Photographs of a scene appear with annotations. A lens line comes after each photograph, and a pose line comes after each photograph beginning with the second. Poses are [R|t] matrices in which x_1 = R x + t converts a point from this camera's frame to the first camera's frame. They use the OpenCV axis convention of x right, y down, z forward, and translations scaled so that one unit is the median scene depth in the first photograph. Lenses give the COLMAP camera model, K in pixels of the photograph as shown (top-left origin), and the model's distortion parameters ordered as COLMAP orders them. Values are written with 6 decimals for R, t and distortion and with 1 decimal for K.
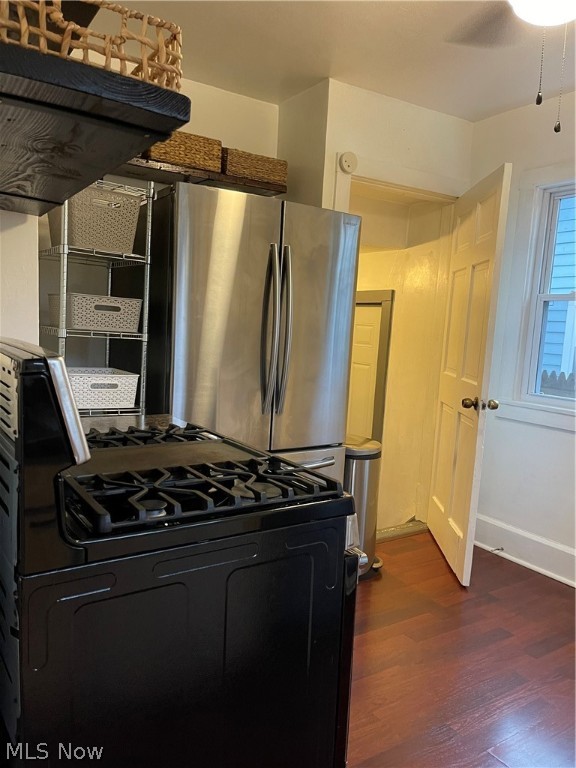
lens RADIAL K [[578.8, 0, 289.9], [0, 578.8, 390.1], [0, 0, 1]] dist [0.066759, -0.087864]
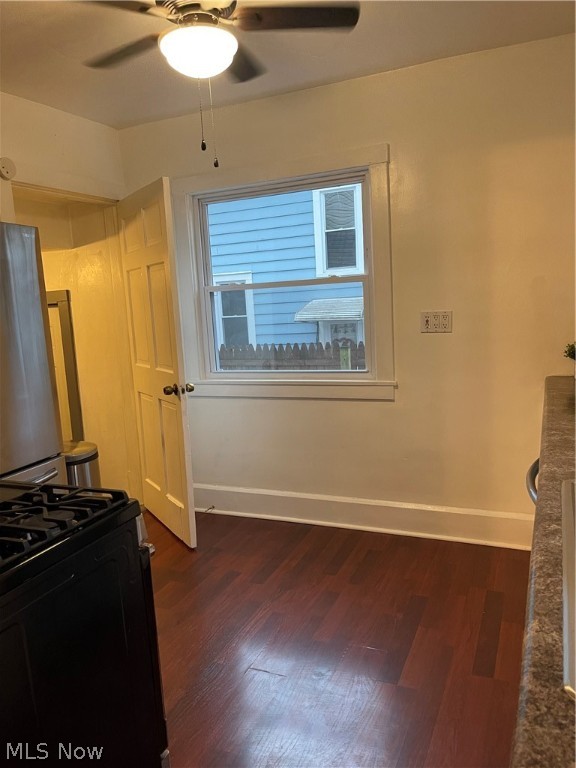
lens RADIAL K [[578.8, 0, 290.6], [0, 578.8, 380.6], [0, 0, 1]] dist [0.066759, -0.087864]
pose [[0.825669, -0.173032, 0.536964, -0.097136], [0.159990, 0.984544, 0.071251, -0.037768], [-0.540993, 0.027079, 0.840591, -0.069754]]
